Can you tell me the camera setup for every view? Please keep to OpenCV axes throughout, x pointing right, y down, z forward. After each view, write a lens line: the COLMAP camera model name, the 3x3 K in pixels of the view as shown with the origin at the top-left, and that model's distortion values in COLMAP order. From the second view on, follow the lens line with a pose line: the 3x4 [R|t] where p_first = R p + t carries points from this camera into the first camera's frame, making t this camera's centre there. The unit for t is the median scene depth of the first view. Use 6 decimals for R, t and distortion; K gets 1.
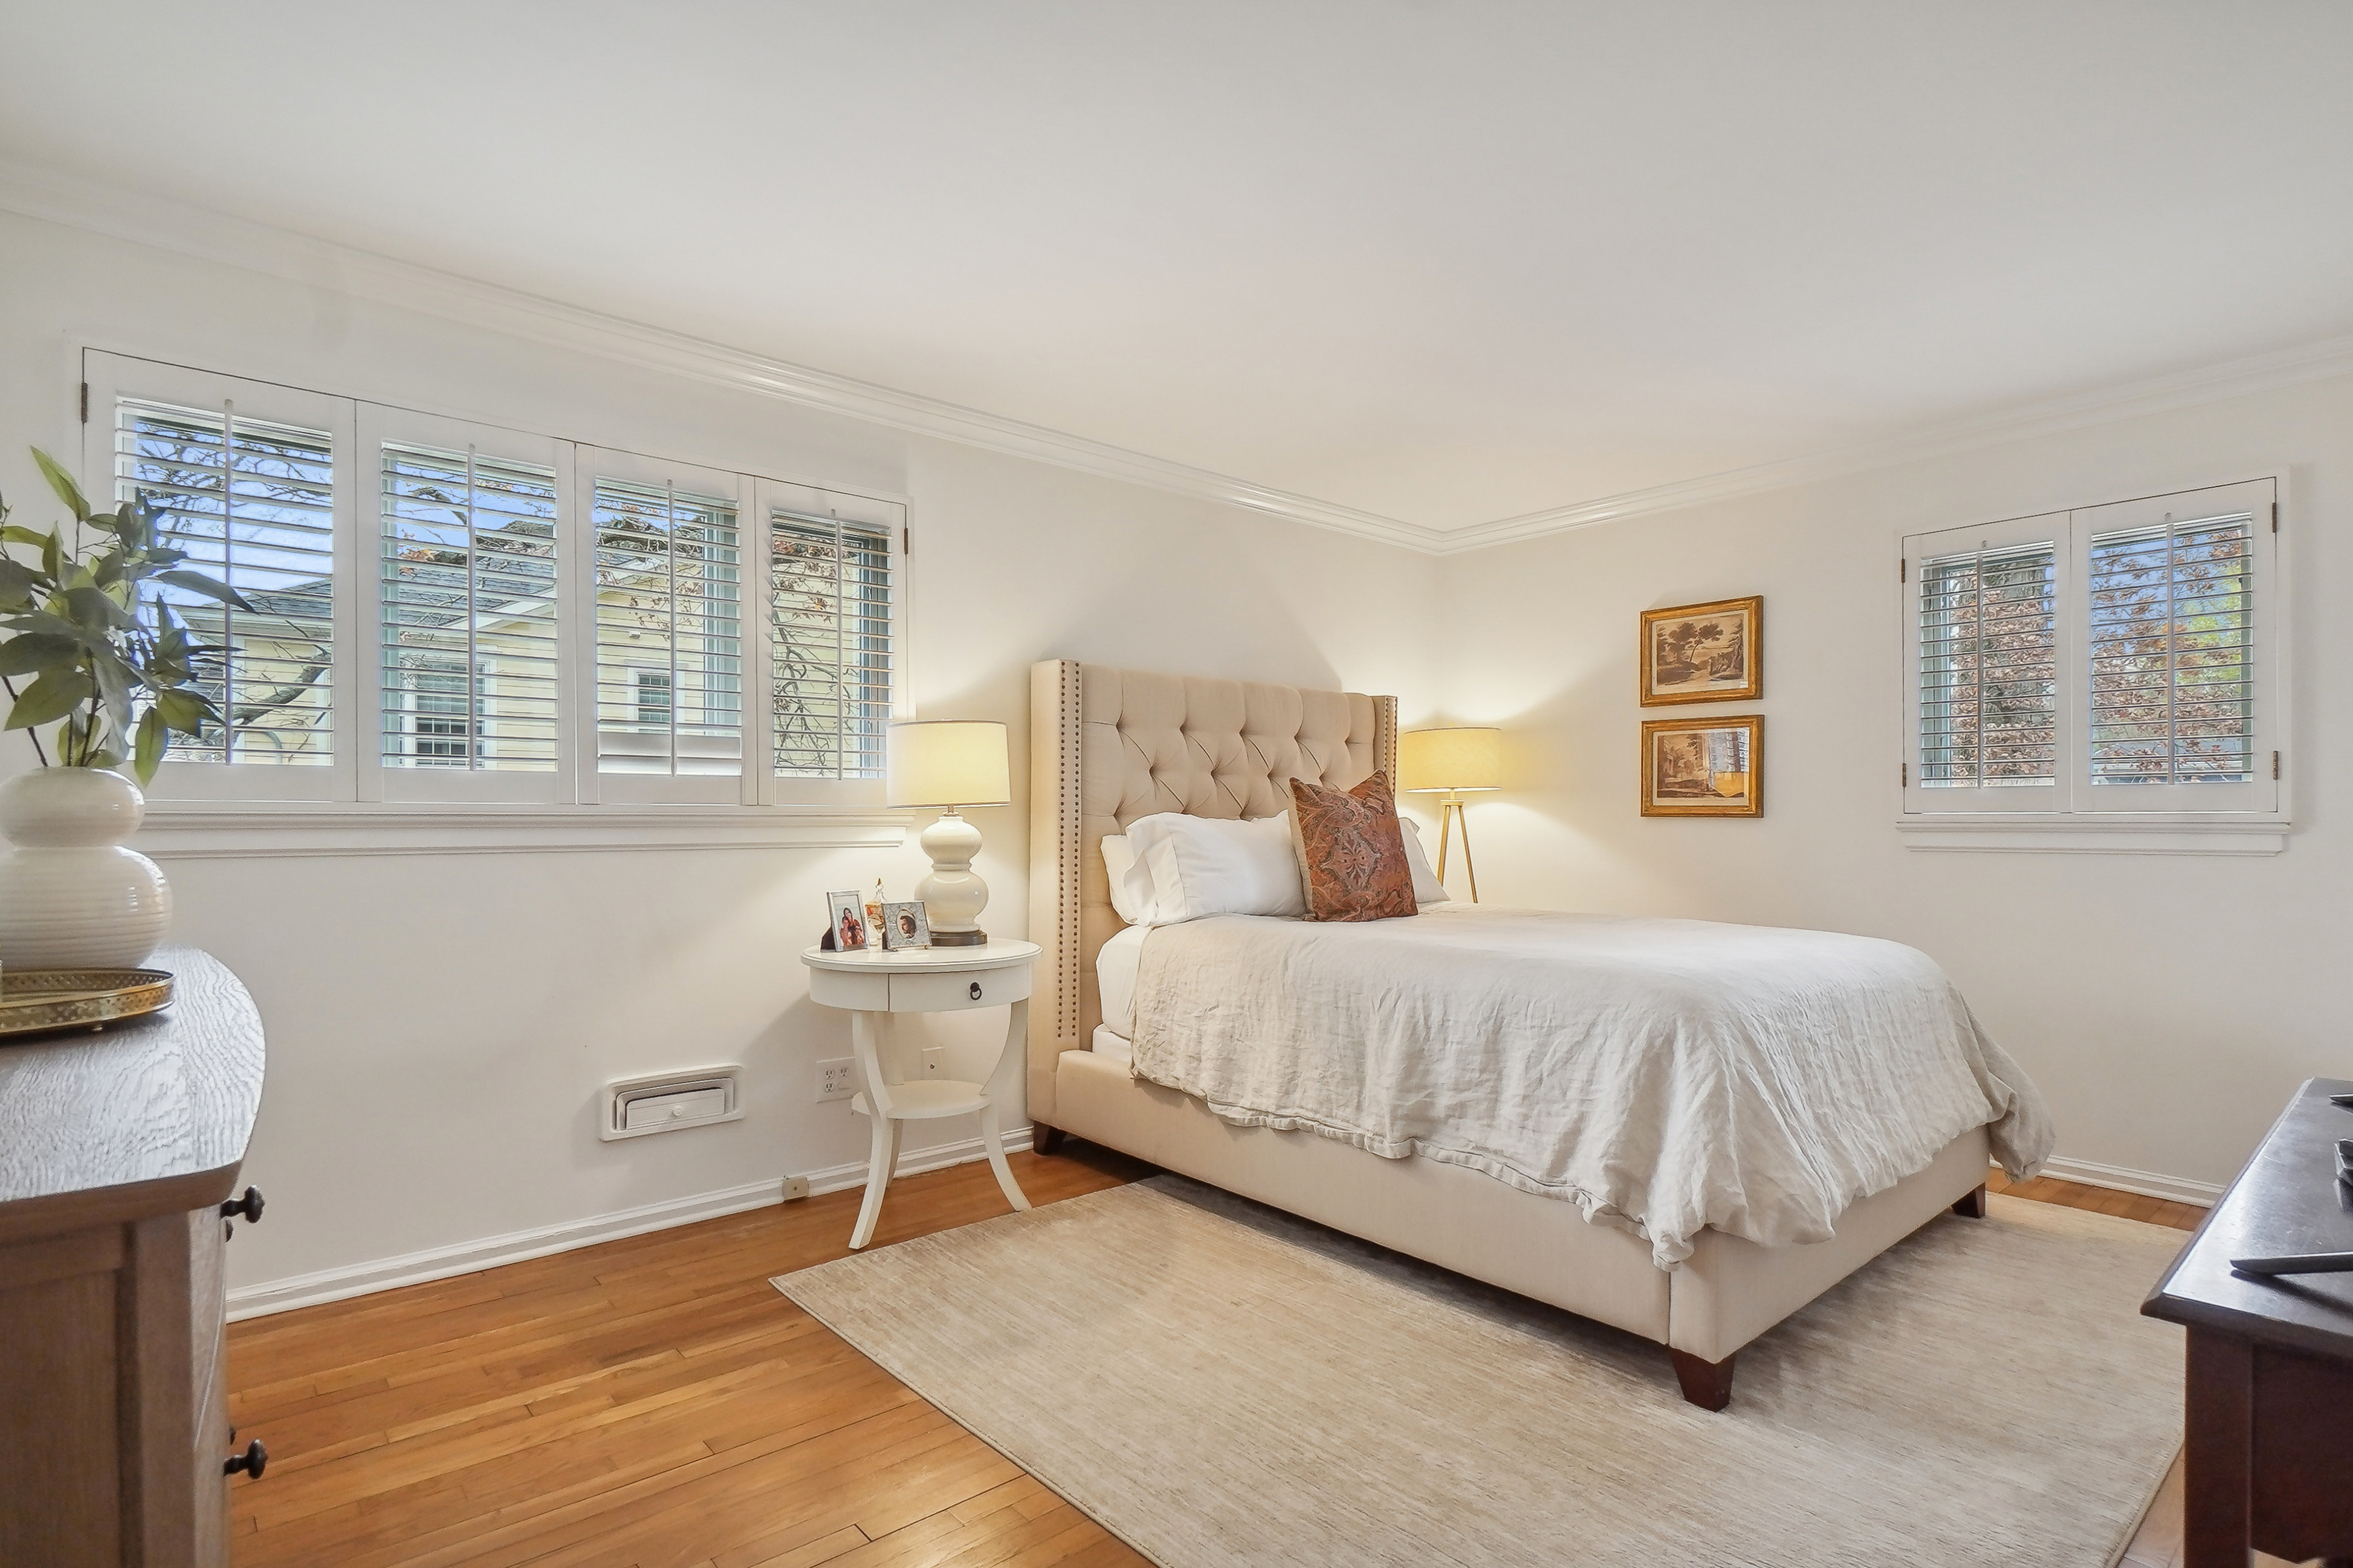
lens RADIAL K [[1190.0, 0, 1181.8], [0, 1190.0, 813.9], [0, 0, 1]] dist [0.005159, -0.000030]
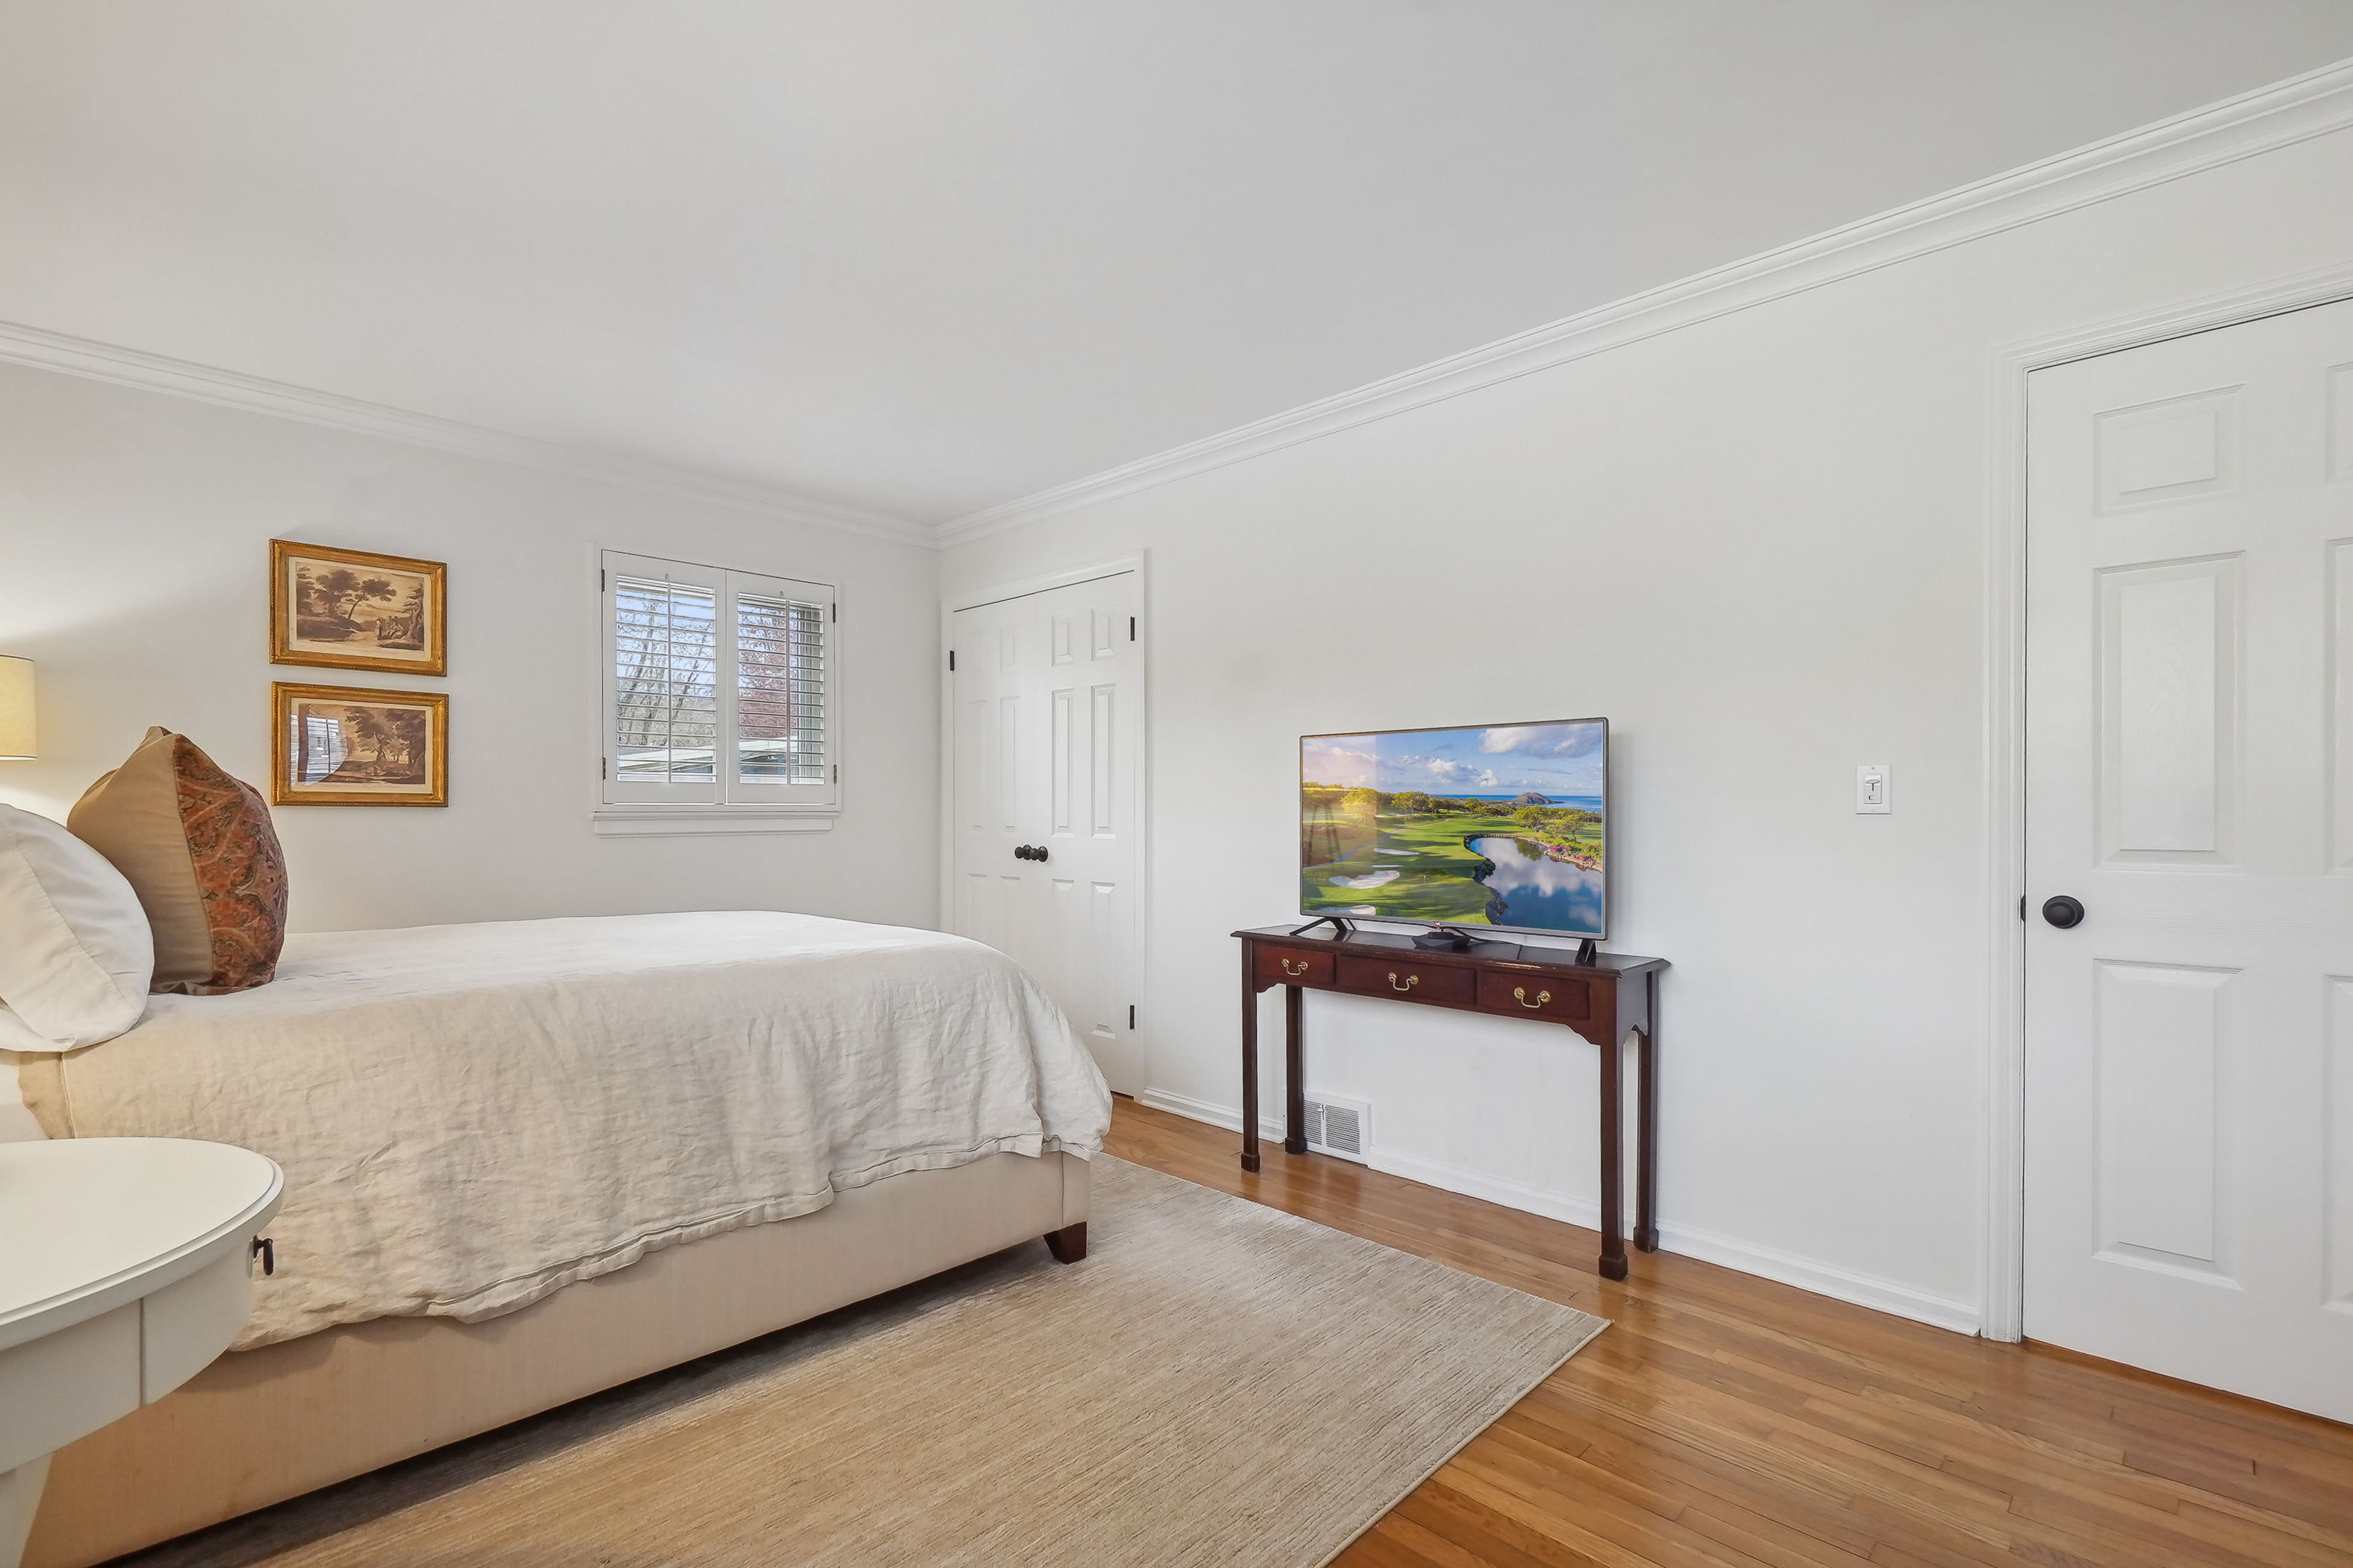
lens RADIAL K [[1073.4, 0, 1173.6], [0, 1073.4, 820.0], [0, 0, 1]] dist [0.008744, -0.007055]
pose [[-0.079119, -0.012040, 0.996793, -0.531742], [-0.004797, 0.999920, 0.011697, 0.000884], [-0.996854, -0.003857, -0.079170, 0.711074]]
